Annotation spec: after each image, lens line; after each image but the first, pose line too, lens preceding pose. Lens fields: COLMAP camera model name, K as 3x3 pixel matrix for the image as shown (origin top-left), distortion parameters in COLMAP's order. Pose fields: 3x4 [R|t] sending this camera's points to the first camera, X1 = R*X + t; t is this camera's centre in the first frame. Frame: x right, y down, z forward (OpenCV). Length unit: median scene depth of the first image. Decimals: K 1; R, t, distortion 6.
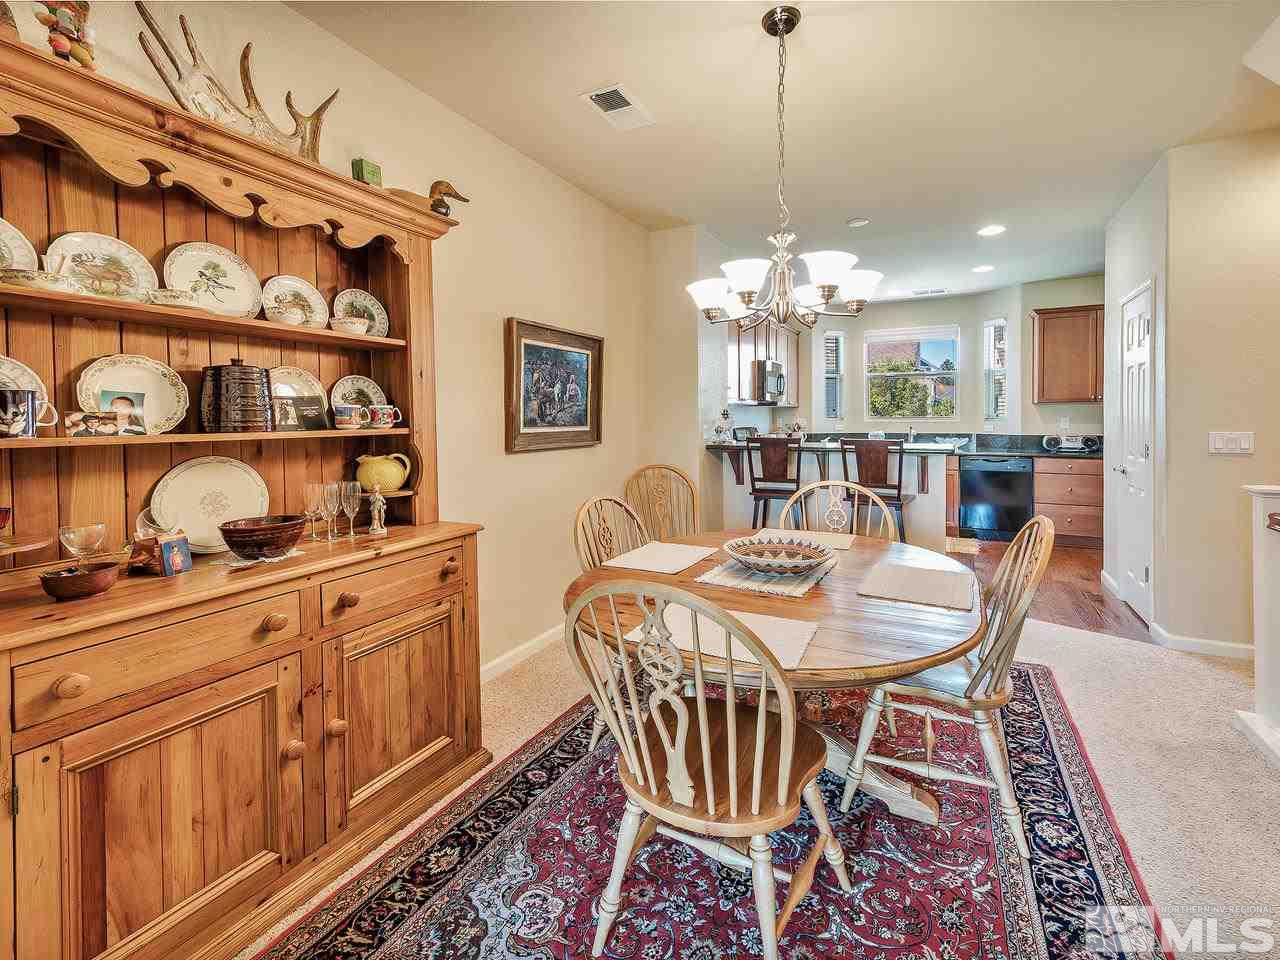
lens RADIAL K [[586.2, 0, 645.7], [0, 586.2, 427.9], [0, 0, 1]] dist [0.025458, -0.000042]
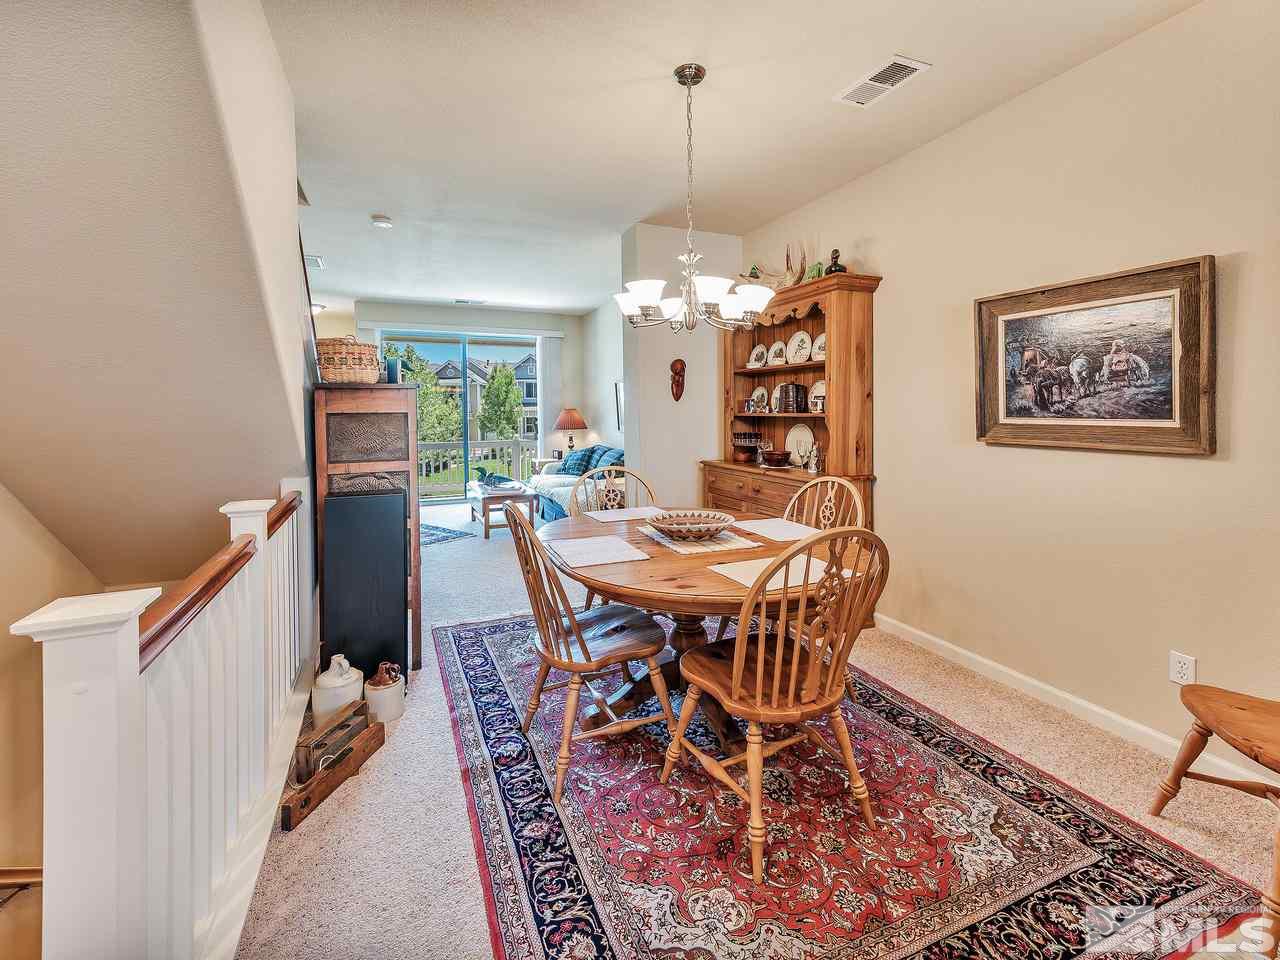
lens RADIAL K [[590.5, 0, 635.0], [0, 590.5, 441.2], [0, 0, 1]] dist [0.031155, 0.000016]
pose [[-0.648293, 0.062911, -0.758788, 0.813924], [0.008909, 0.997139, 0.075061, -0.036306], [0.761339, 0.041901, -0.646999, 1.137460]]
